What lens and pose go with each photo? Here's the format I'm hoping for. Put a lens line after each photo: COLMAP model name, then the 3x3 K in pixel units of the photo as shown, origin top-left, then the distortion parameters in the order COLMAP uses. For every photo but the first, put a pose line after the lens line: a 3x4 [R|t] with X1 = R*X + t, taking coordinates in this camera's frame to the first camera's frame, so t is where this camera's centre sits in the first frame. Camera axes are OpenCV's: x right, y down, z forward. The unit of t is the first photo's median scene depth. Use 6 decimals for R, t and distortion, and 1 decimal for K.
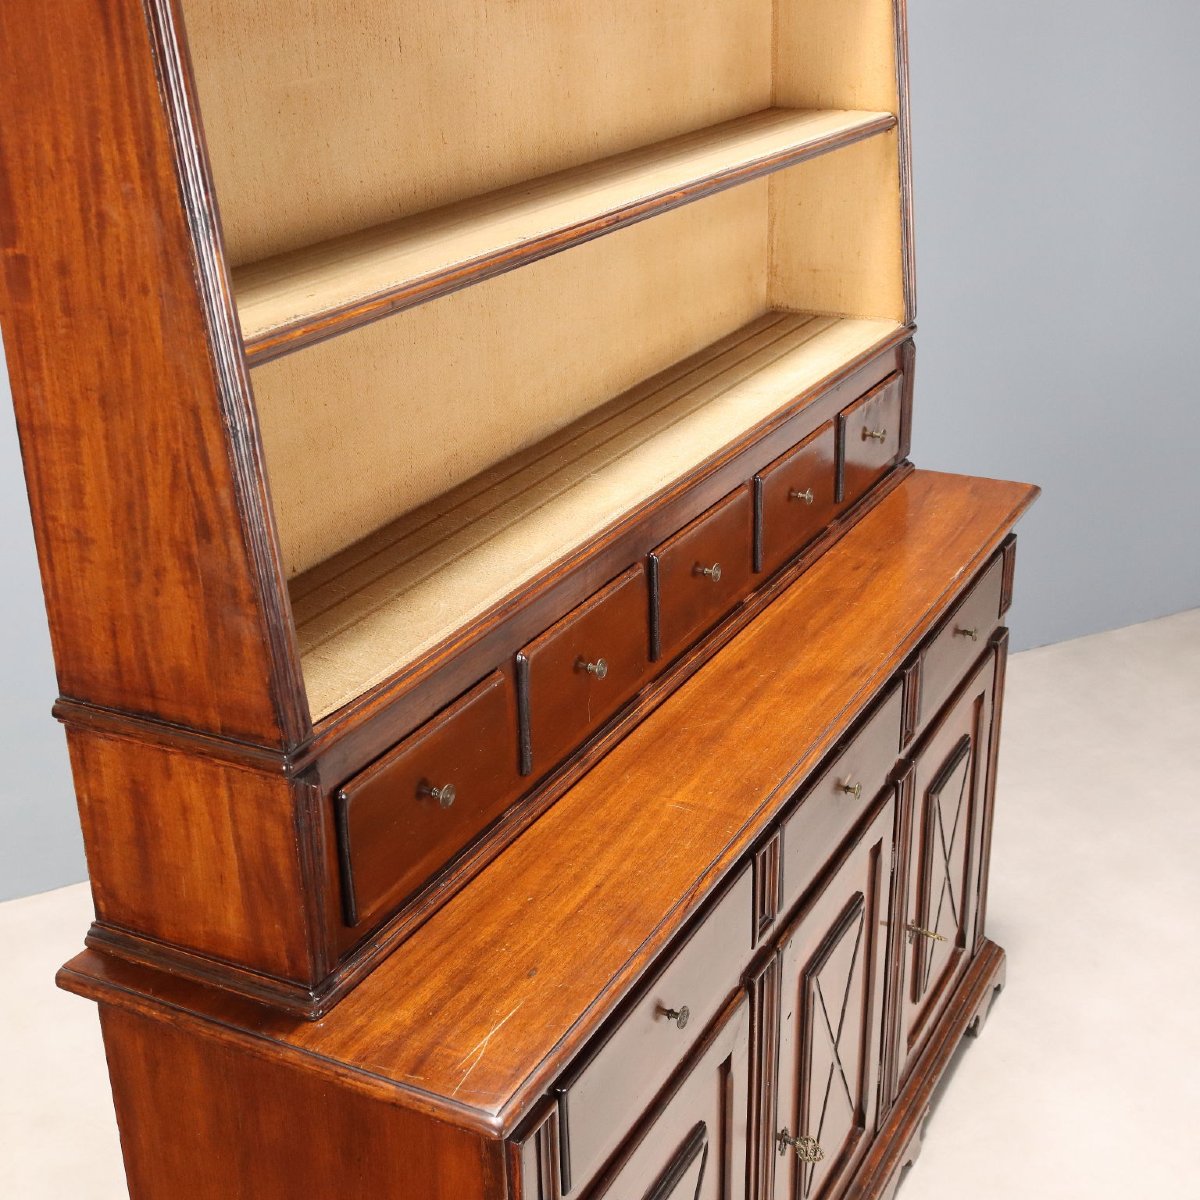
lens RADIAL K [[1694.8, 0, 592.1], [0, 1694.8, 602.2], [0, 0, 1]] dist [0.013738, 0.000000]
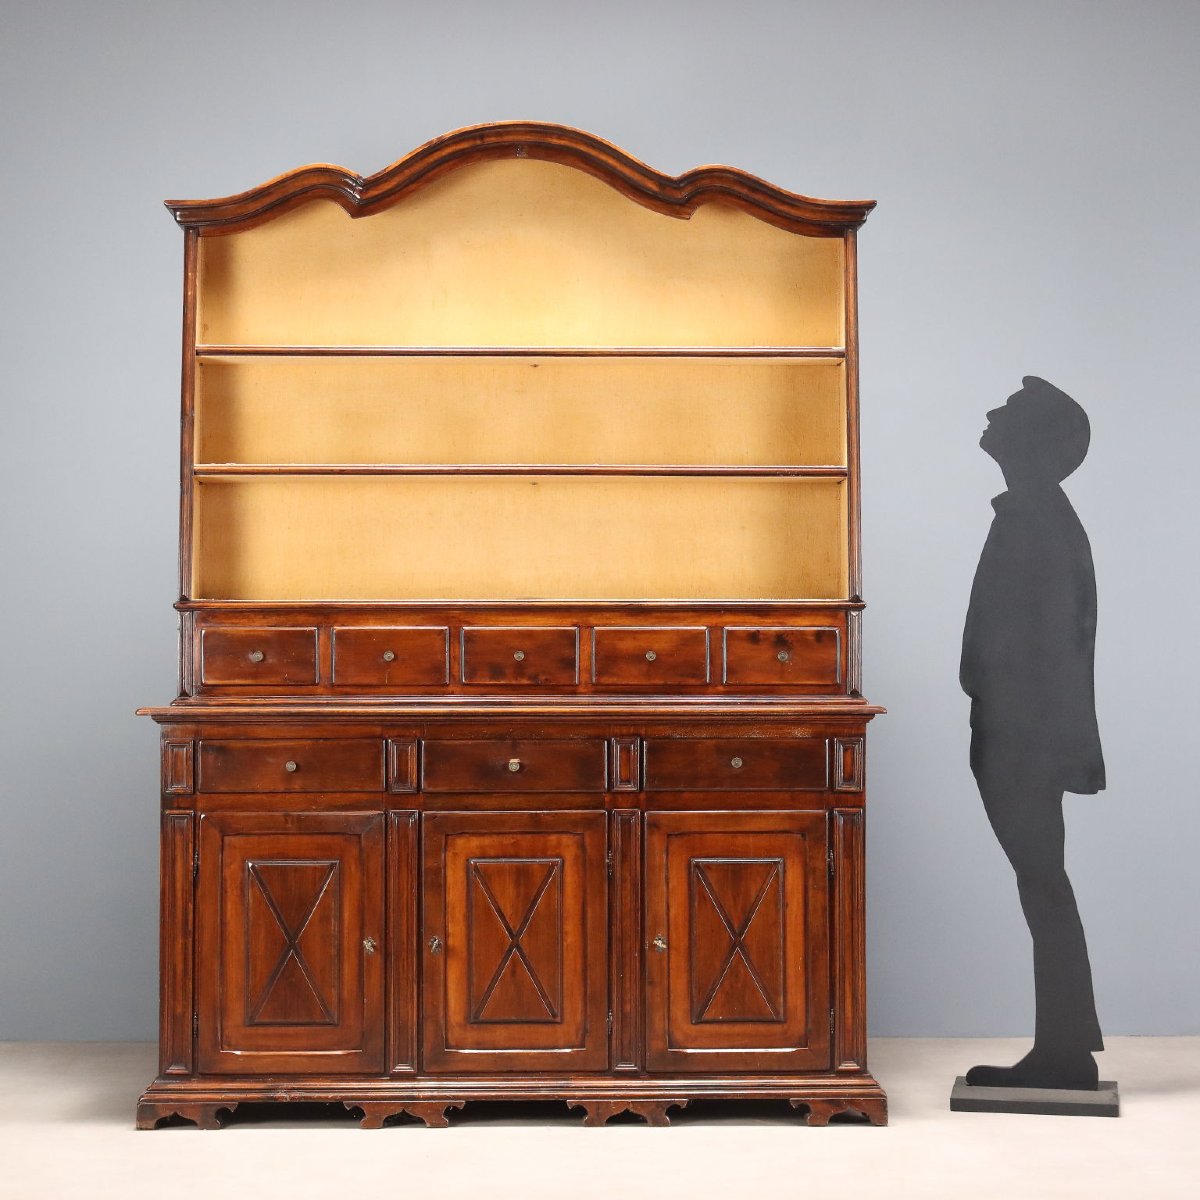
lens RADIAL K [[2452.0, 0, 607.9], [0, 2452.0, 601.7], [0, 0, 1]] dist [-0.004389, 0.000000]
pose [[0.480174, -0.003382, -0.877167, 3.739886], [-0.347316, 0.917533, -0.193664, 0.627041], [0.805484, 0.397646, 0.439400, -0.248282]]
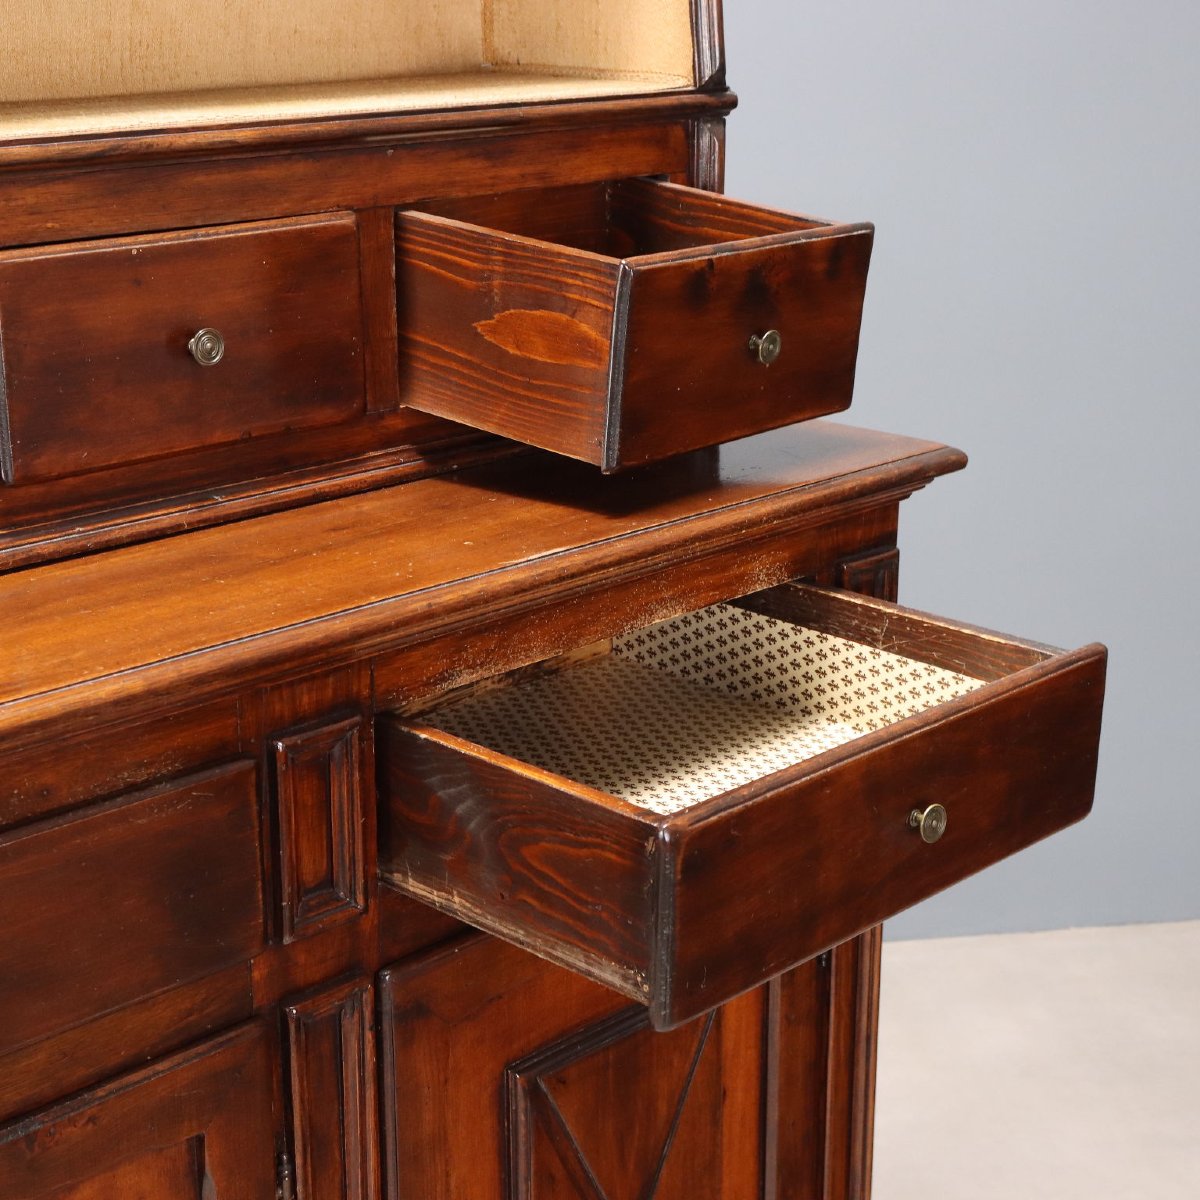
lens RADIAL K [[2261.7, 0, 634.6], [0, 2261.7, 600.9], [0, 0, 1]] dist [0.007846, 0.000000]
pose [[0.961473, 0.105120, -0.254005, 0.643633], [-0.129938, 0.988047, -0.082945, 0.062903], [0.242250, 0.112755, 0.963640, 0.748290]]
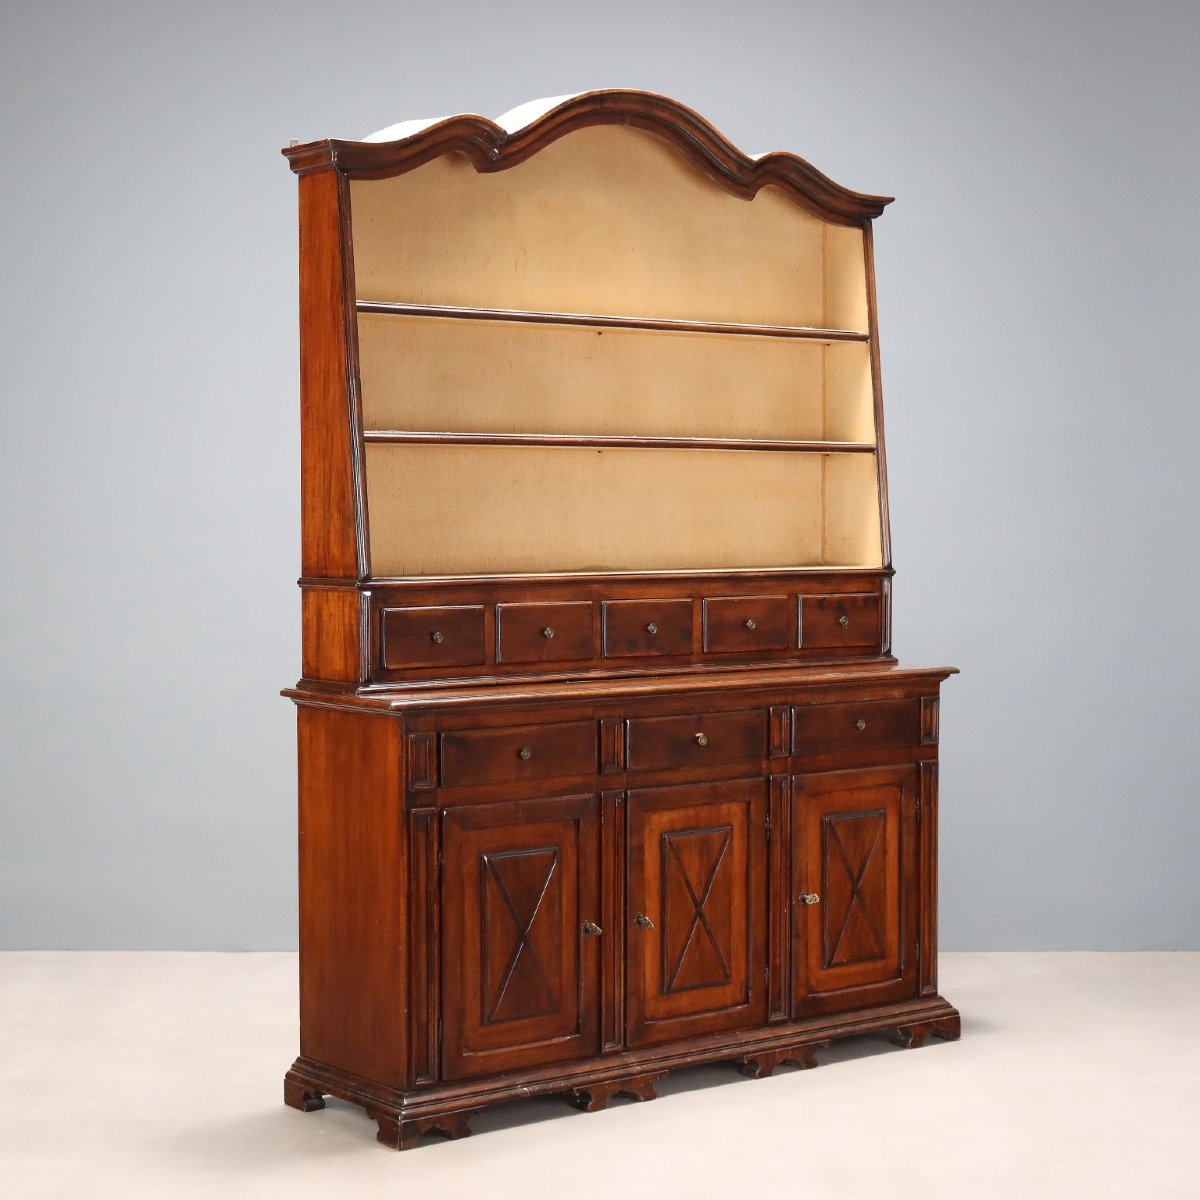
lens RADIAL K [[2386.1, 0, 599.2], [0, 2386.1, 606.5], [0, 0, 1]] dist [0.008919, 0.000000]
pose [[0.906650, 0.039066, -0.420071, 1.703548], [-0.179943, 0.936400, -0.301290, 1.161499], [0.381584, 0.348753, 0.856017, -2.019284]]
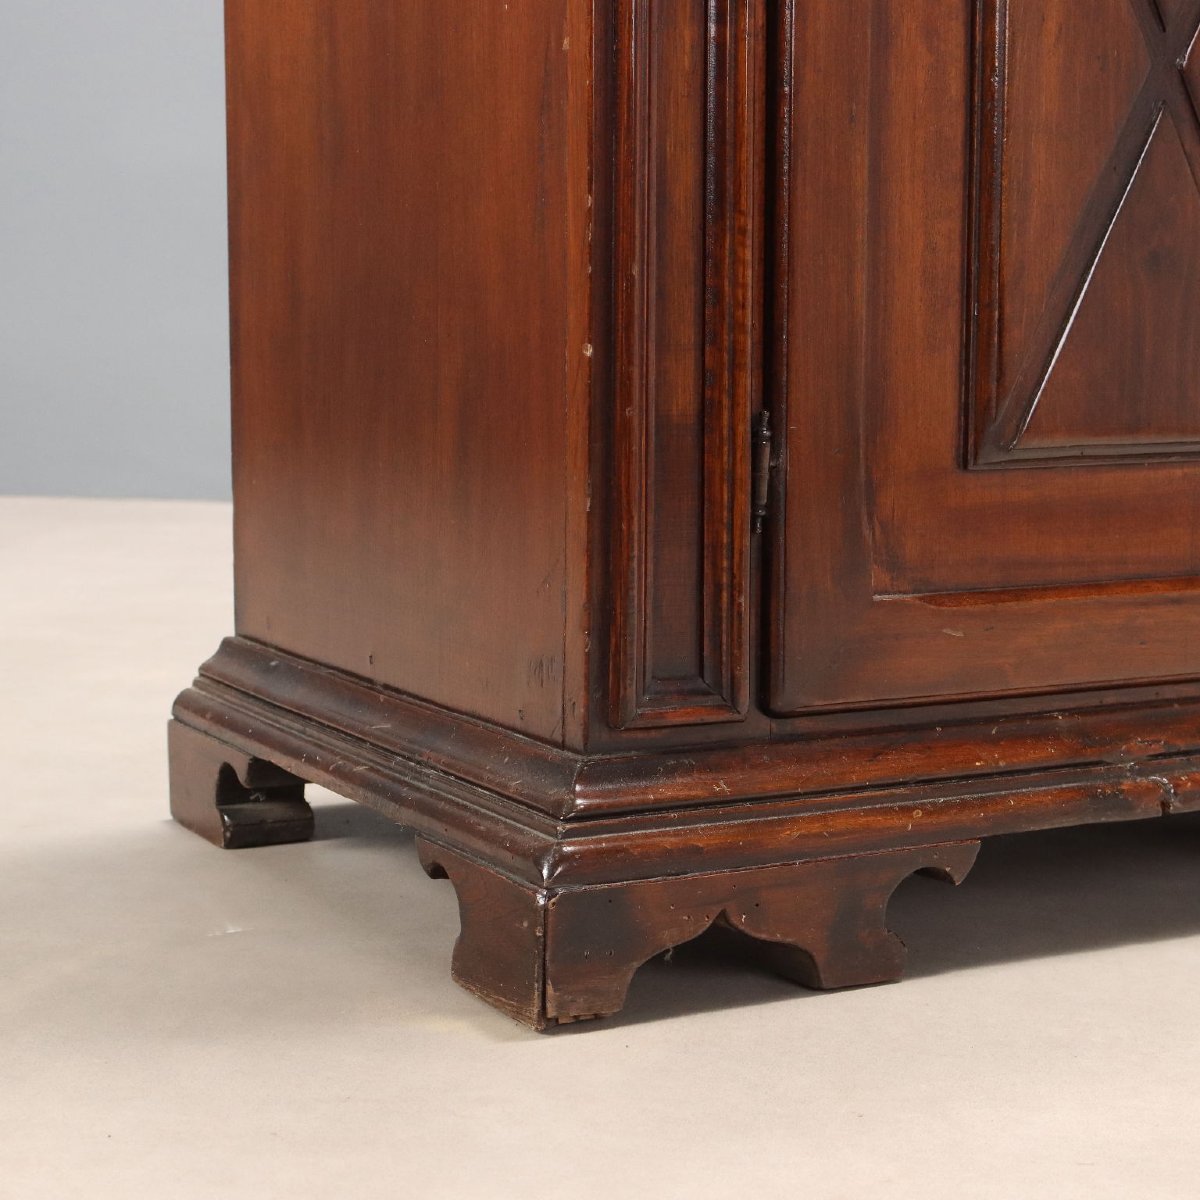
lens RADIAL K [[2741.9, 0, 598.2], [0, 2741.9, 606.3], [0, 0, 1]] dist [0.023835, 0.000000]
pose [[0.819335, 0.094759, -0.565430, 0.437539], [-0.240223, 0.952237, -0.188512, 0.931902], [0.520561, 0.290284, 0.802964, 0.506331]]
